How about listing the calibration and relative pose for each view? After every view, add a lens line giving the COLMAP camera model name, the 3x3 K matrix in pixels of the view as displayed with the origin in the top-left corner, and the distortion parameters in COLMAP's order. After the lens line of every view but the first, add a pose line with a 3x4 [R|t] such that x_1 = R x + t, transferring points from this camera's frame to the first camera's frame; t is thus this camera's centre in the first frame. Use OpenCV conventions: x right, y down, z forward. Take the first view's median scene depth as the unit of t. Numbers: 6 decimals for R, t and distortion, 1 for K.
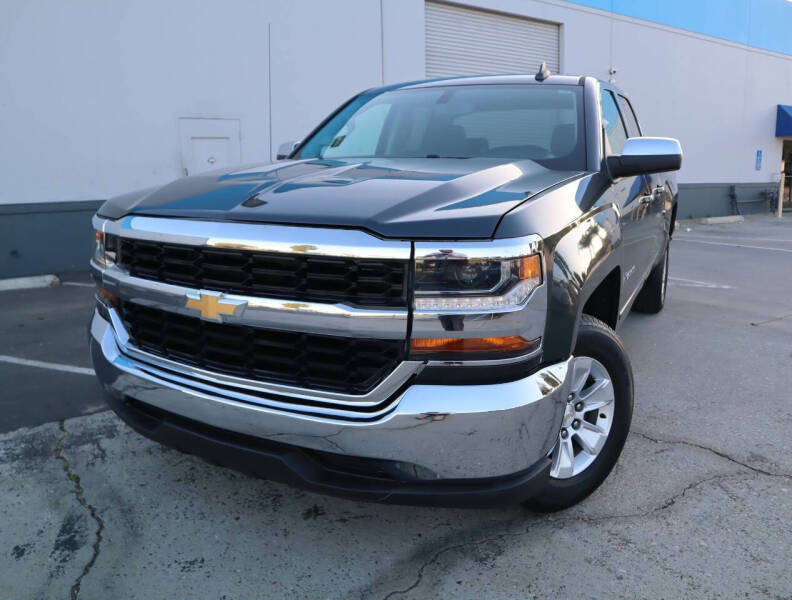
lens RADIAL K [[647.6, 0, 431.7], [0, 647.6, 303.0], [0, 0, 1]] dist [-0.126369, 0.102153]
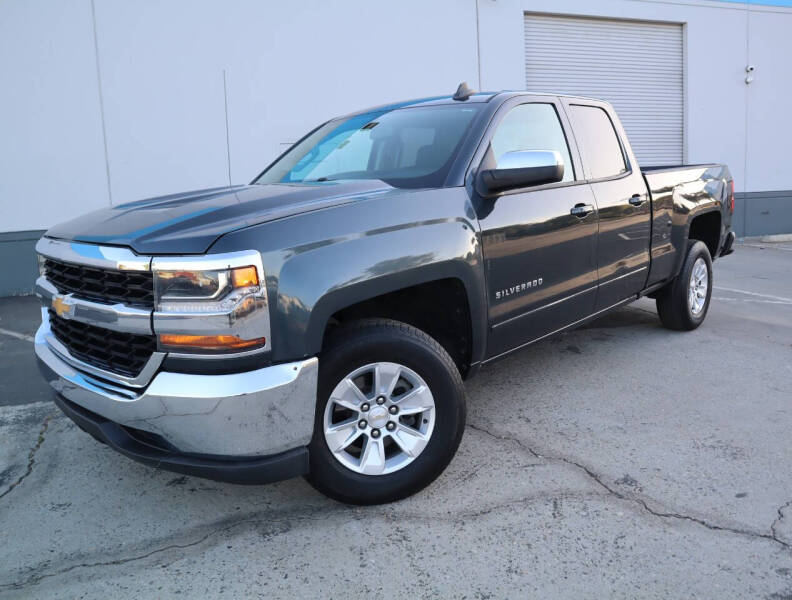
lens RADIAL K [[658.6, 0, 396.0], [0, 658.6, 300.0], [0, 0, 1]] dist [-0.134829, 0.095277]
pose [[0.950938, 0.010339, -0.309210, 0.585524], [-0.020179, 0.999386, -0.028642, 0.011451], [0.308724, 0.033476, 0.950562, -0.037842]]
